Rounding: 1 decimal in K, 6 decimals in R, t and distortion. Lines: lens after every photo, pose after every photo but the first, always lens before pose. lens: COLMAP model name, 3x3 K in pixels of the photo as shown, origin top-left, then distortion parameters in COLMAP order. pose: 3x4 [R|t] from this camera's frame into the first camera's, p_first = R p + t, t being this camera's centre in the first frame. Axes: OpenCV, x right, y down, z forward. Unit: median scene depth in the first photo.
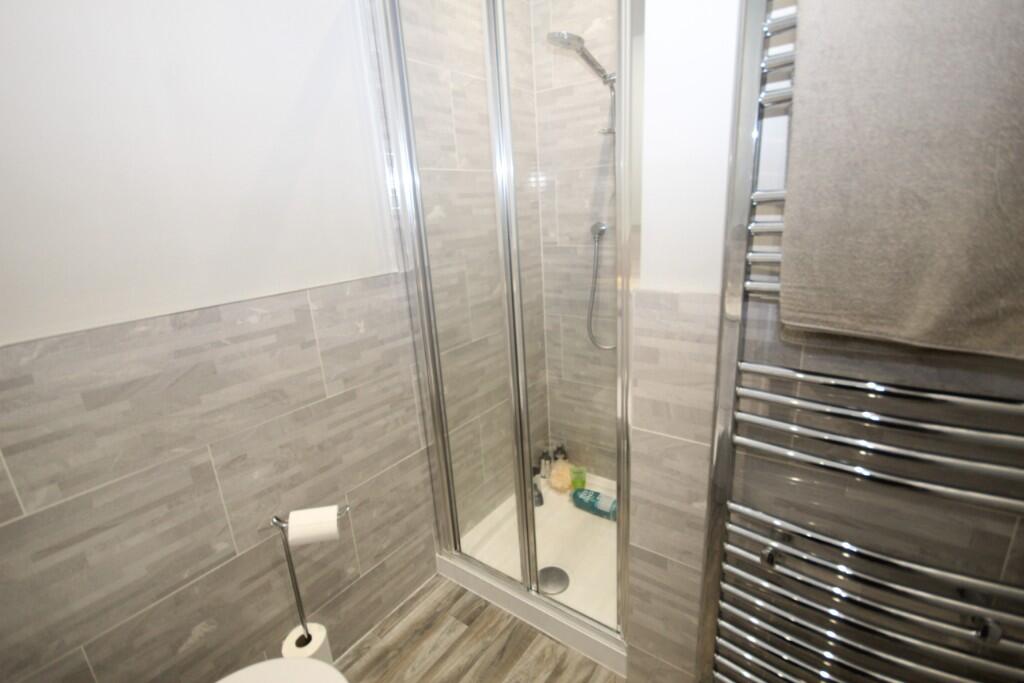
lens RADIAL K [[473.6, 0, 515.2], [0, 473.6, 344.8], [0, 0, 1]] dist [0.001035, -0.001003]
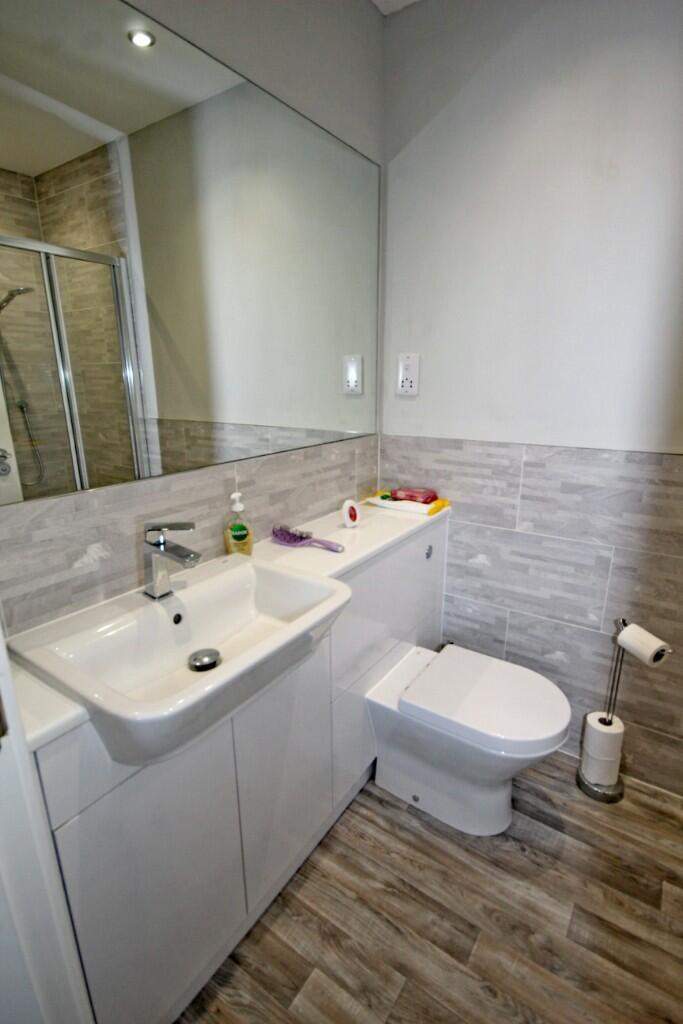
lens RADIAL K [[473.6, 0, 344.3], [0, 473.6, 511.6], [0, 0, 1]] dist [0.001035, -0.001003]
pose [[0.027602, 0.317381, -0.947896, 0.632076], [-0.277958, 0.913298, 0.297702, -0.080224], [0.960196, 0.255258, 0.113428, 0.051570]]
